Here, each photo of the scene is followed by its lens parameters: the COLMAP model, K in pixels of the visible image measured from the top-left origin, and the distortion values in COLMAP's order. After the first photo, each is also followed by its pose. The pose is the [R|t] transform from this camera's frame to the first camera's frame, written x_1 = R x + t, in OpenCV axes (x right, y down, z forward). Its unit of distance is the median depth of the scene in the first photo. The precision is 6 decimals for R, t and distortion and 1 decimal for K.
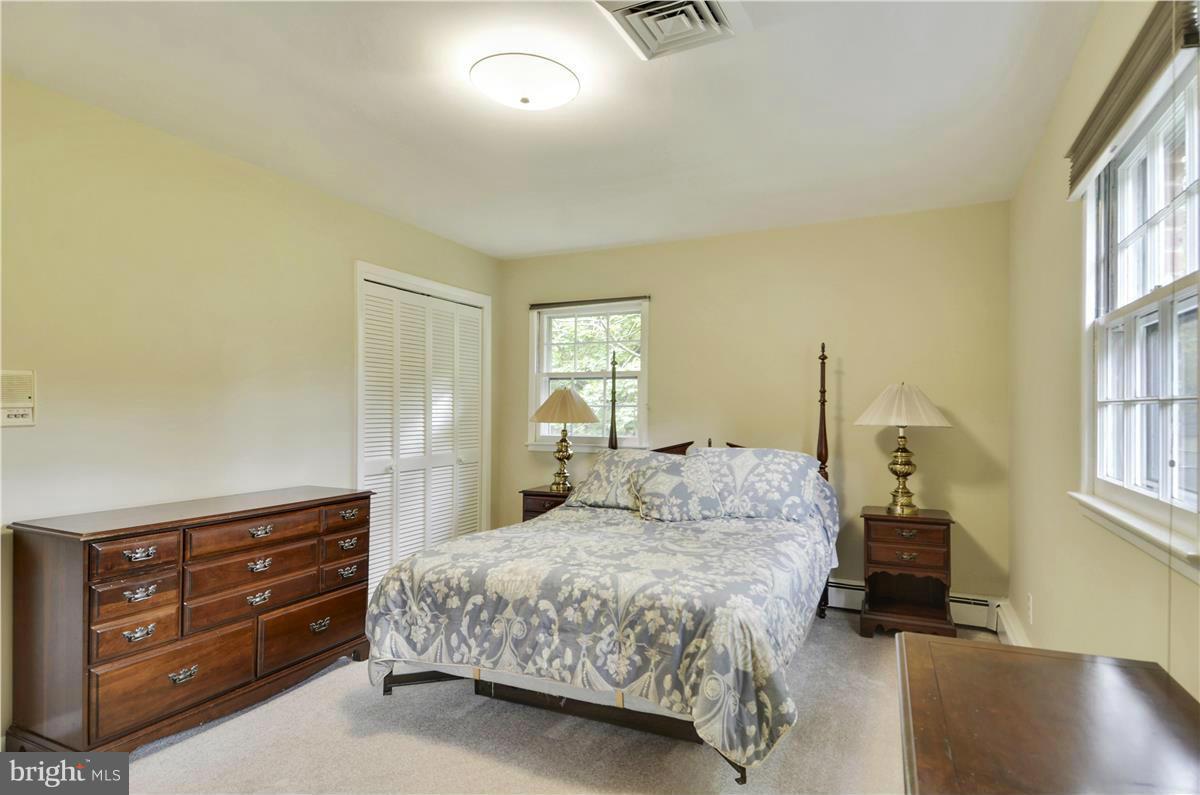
lens RADIAL K [[642.9, 0, 628.1], [0, 642.9, 412.3], [0, 0, 1]] dist [0.035024, -0.002823]
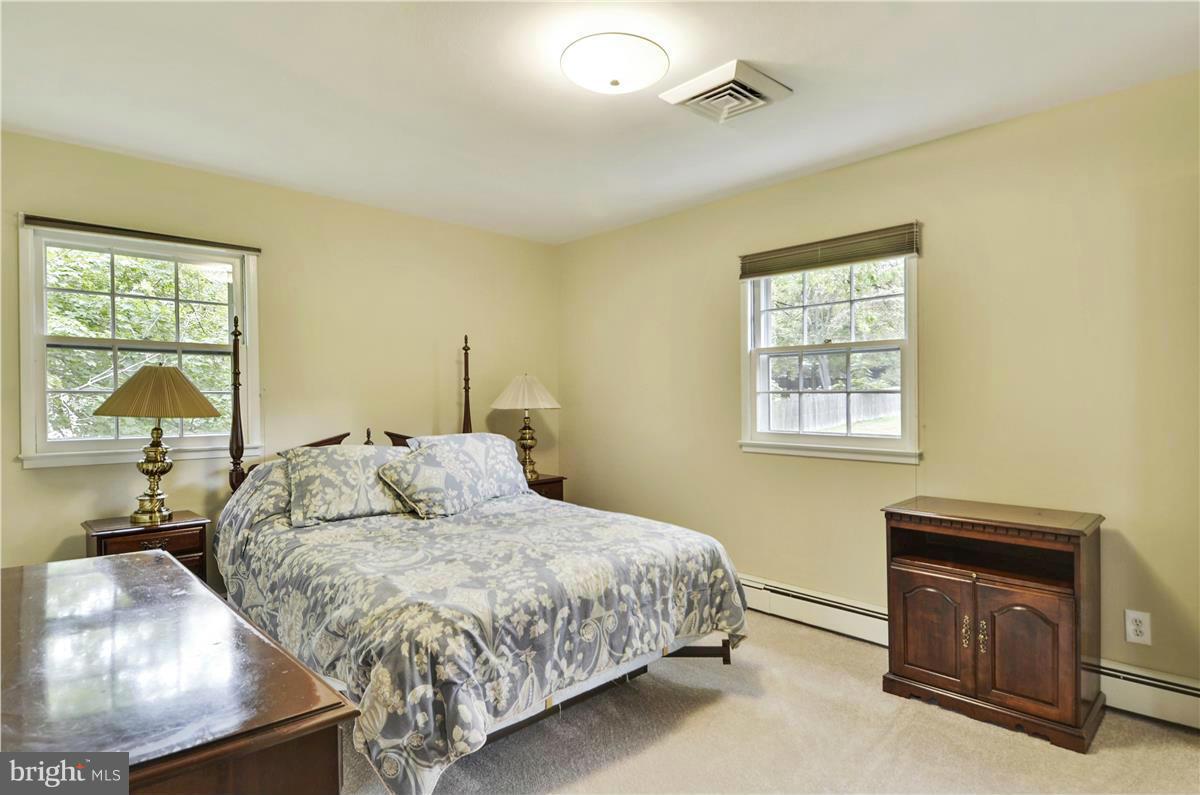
lens RADIAL K [[642.9, 0, 604.0], [0, 642.9, 399.2], [0, 0, 1]] dist [0.035024, -0.002823]
pose [[0.378505, -0.008655, 0.925559, -0.992428], [0.006206, 0.999958, 0.006813, -0.007737], [-0.925579, 0.003165, 0.378542, 0.592773]]
